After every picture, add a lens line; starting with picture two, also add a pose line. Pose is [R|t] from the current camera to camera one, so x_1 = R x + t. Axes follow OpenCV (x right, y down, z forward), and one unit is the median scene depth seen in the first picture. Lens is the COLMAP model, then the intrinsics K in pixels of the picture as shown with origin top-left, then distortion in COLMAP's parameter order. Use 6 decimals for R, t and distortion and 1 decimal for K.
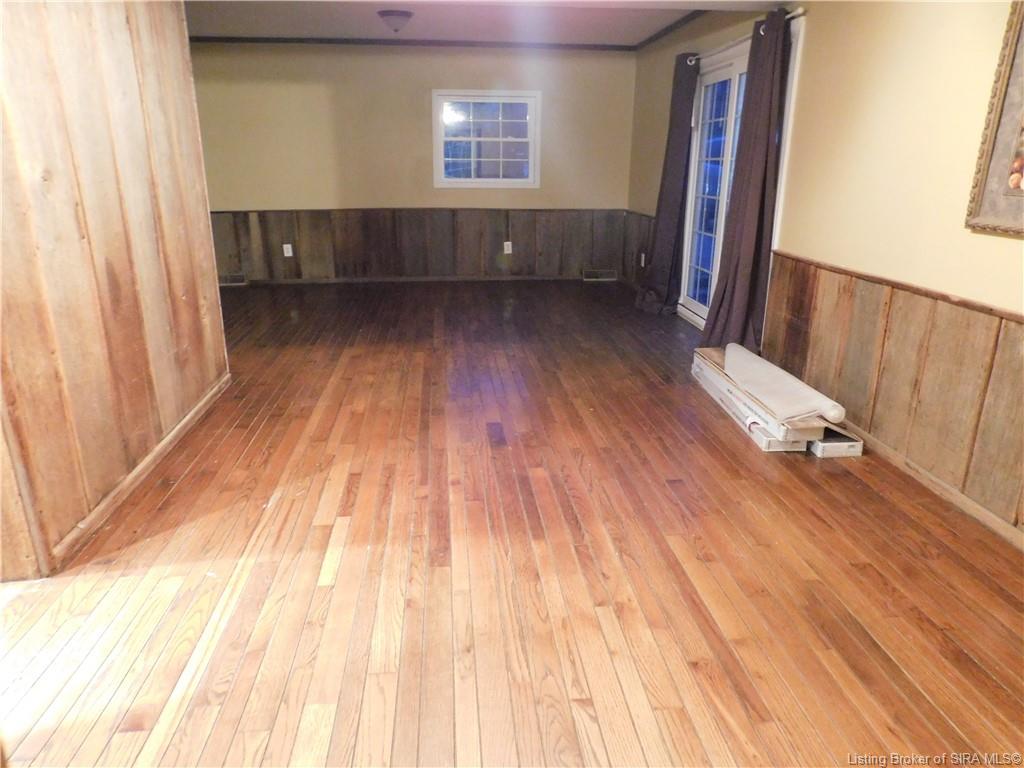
lens RADIAL K [[681.2, 0, 506.5], [0, 681.2, 394.3], [0, 0, 1]] dist [-0.057026, 0.044030]
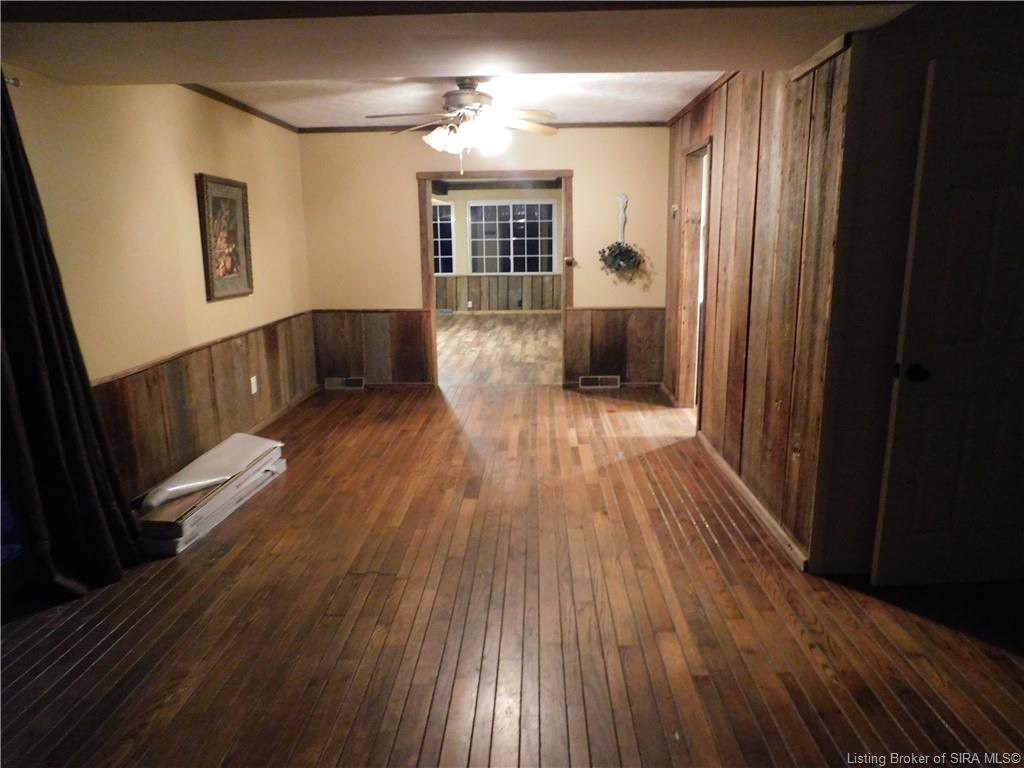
lens RADIAL K [[681.2, 0, 513.2], [0, 681.2, 392.0], [0, 0, 1]] dist [-0.057026, 0.044030]
pose [[-0.992077, -0.021393, 0.123794, -0.233614], [0.047438, 0.848652, 0.526820, -0.722510], [-0.116328, 0.528519, -0.840913, 1.944858]]
